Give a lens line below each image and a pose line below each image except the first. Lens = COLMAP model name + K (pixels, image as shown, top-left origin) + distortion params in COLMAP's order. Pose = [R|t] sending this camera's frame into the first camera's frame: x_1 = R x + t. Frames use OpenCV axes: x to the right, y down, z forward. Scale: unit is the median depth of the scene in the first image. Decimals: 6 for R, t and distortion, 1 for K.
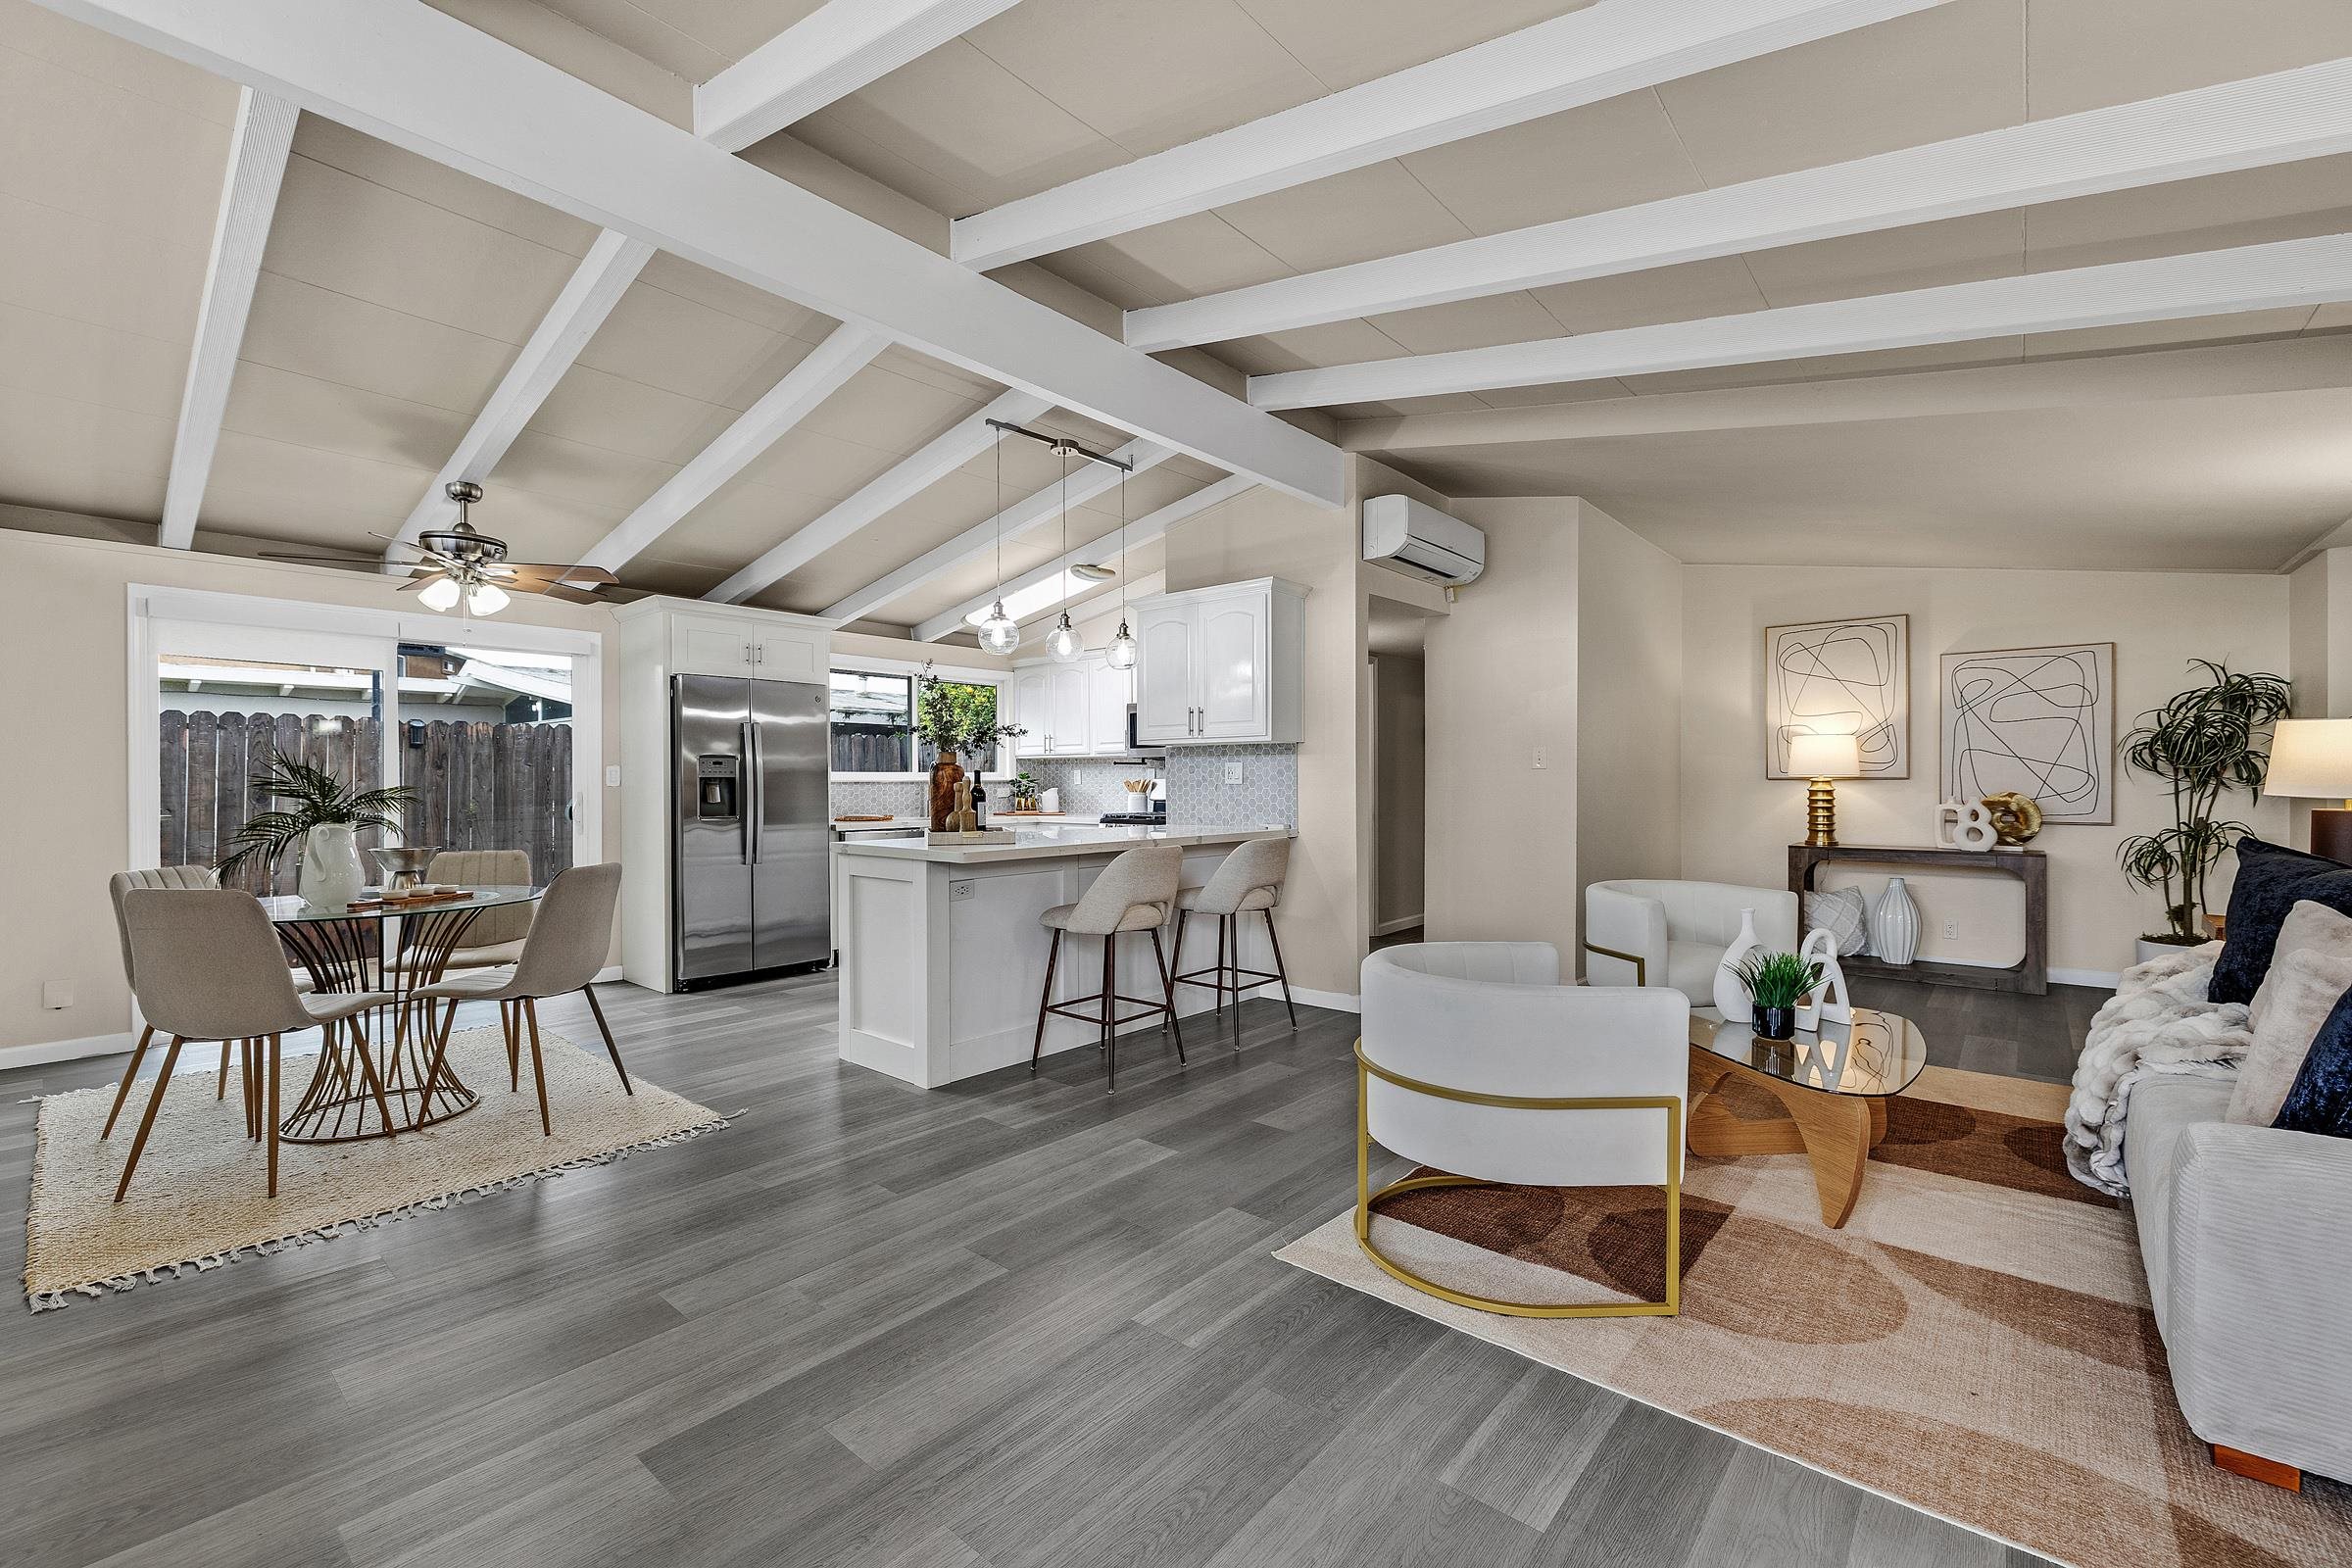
lens RADIAL K [[970.5, 0, 1163.5], [0, 970.5, 780.5], [0, 0, 1]] dist [0.001476, 0.000111]
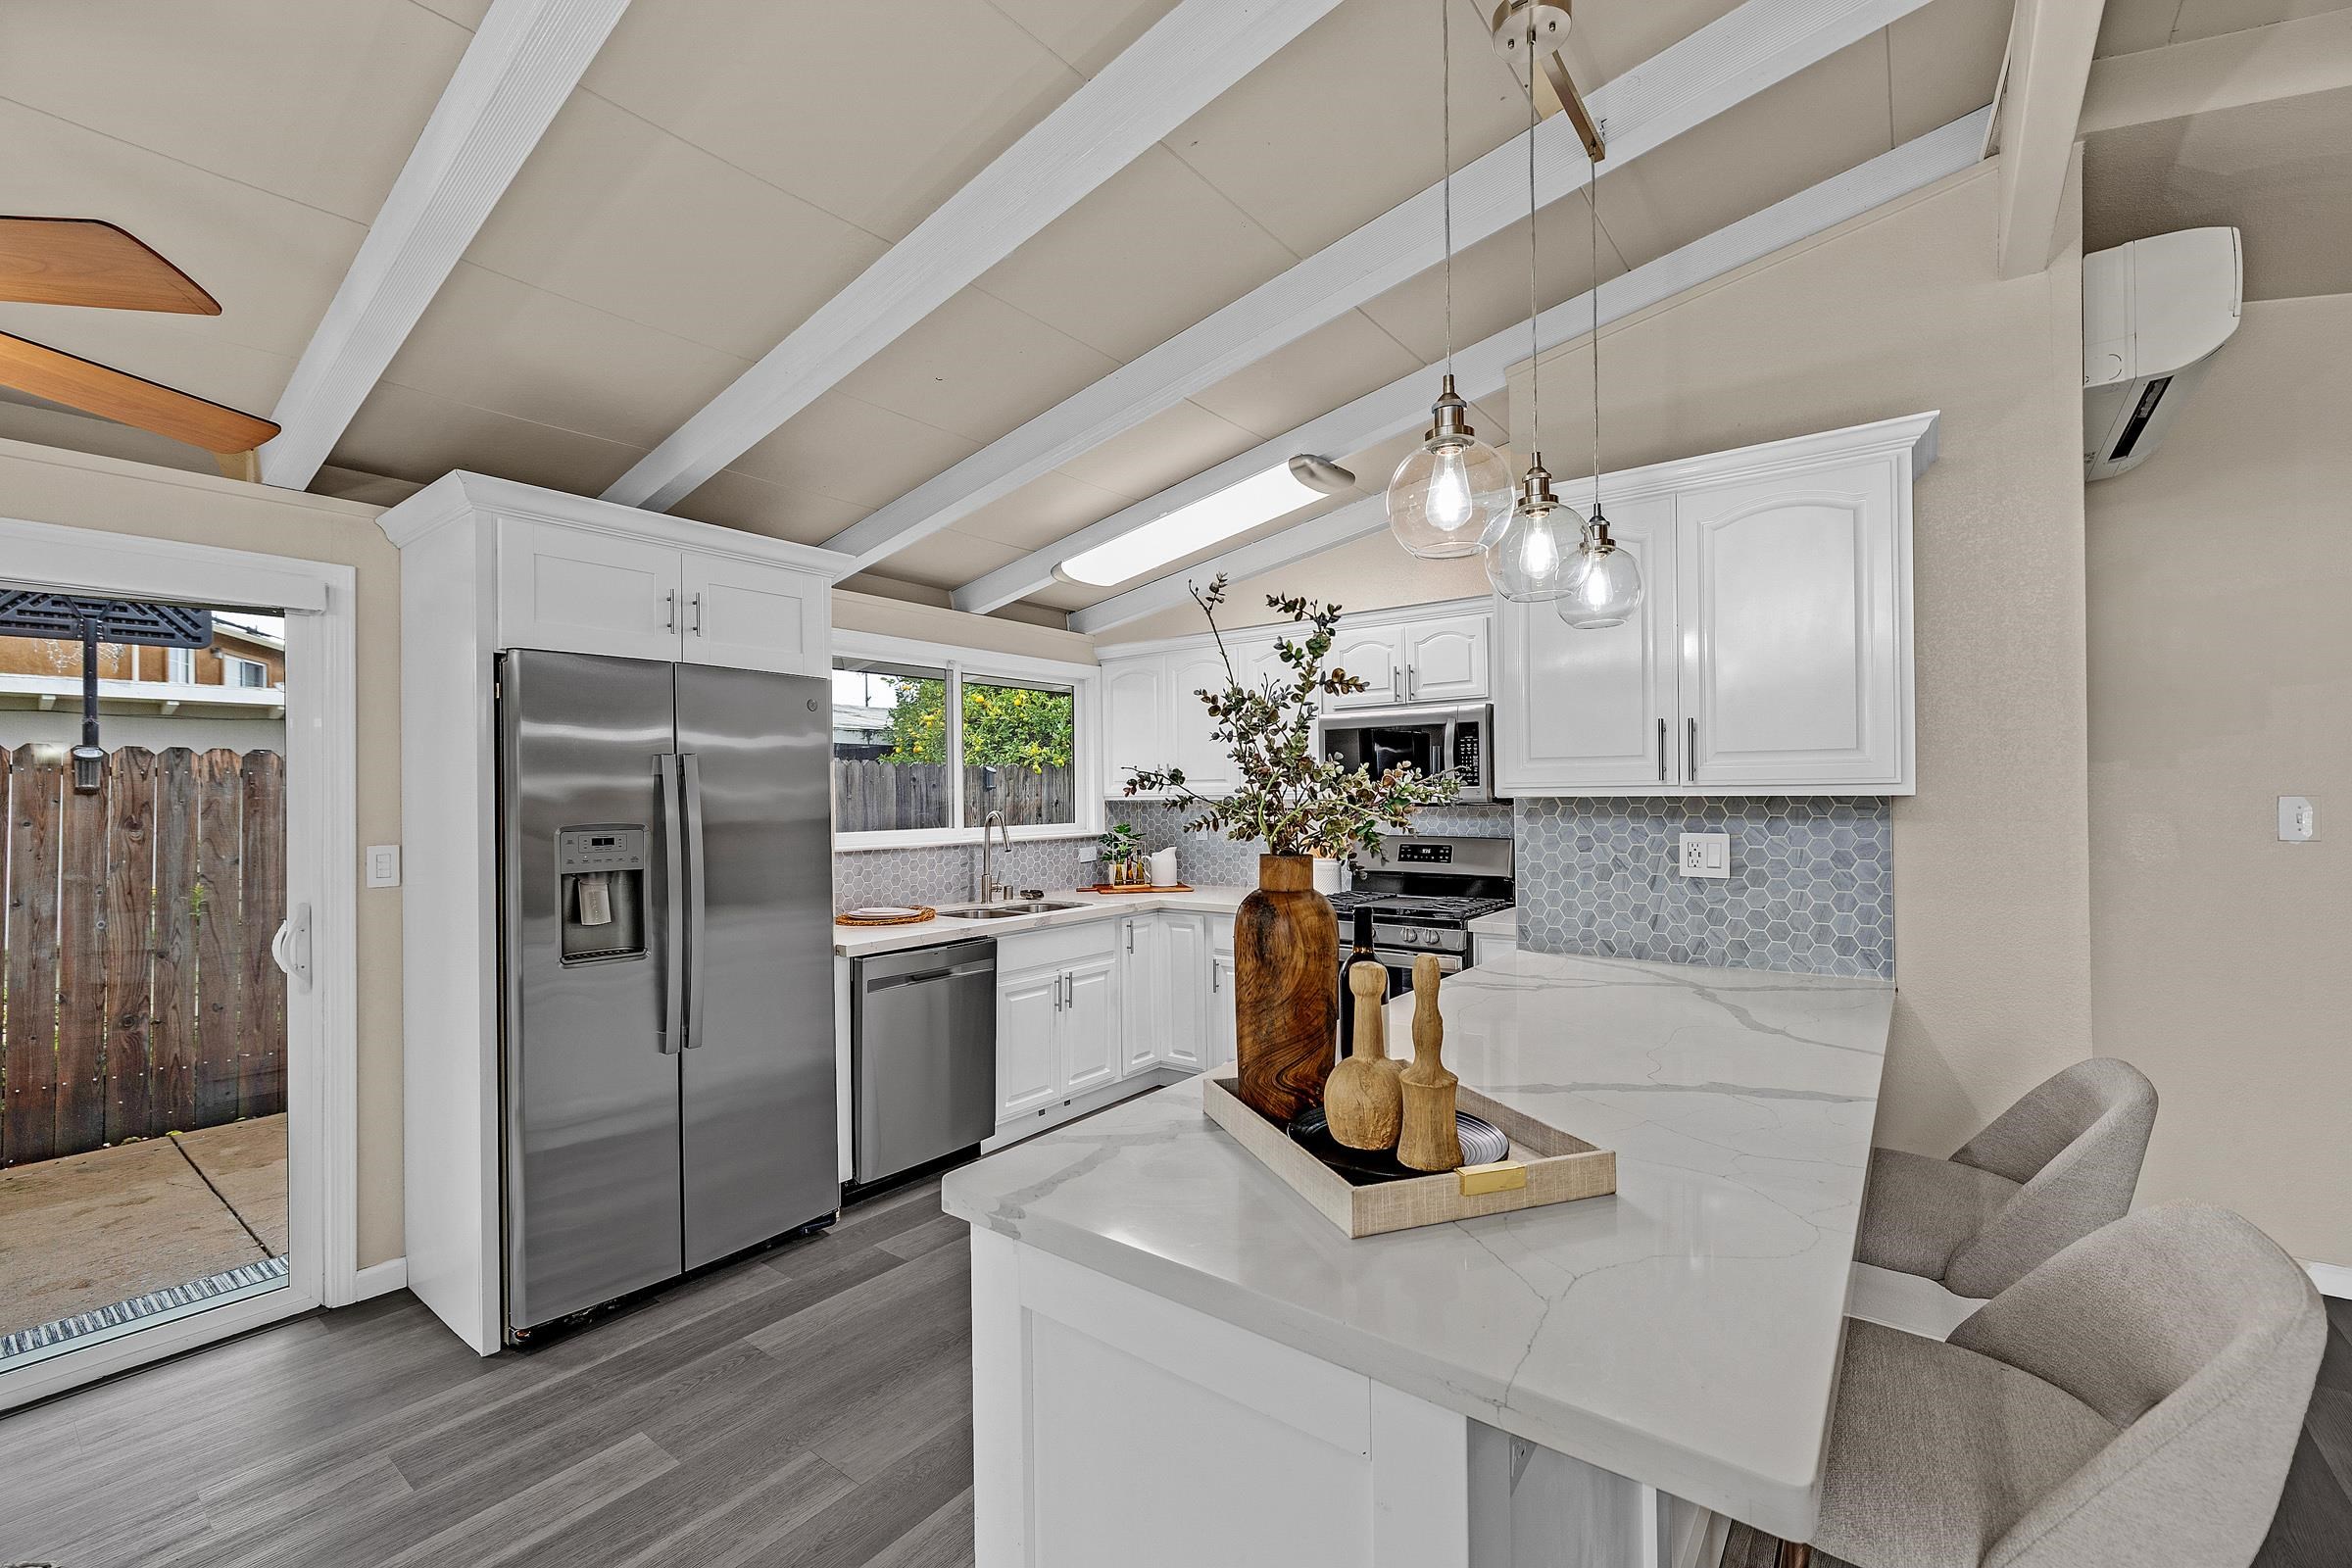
lens RADIAL K [[976.7, 0, 1169.5], [0, 976.7, 782.4], [0, 0, 1]] dist [-0.001385, -0.000005]
pose [[0.998295, -0.006112, 0.058046, -0.195099], [0.006877, 0.999892, -0.013001, -0.034651], [-0.057960, 0.013378, 0.998229, 0.467609]]
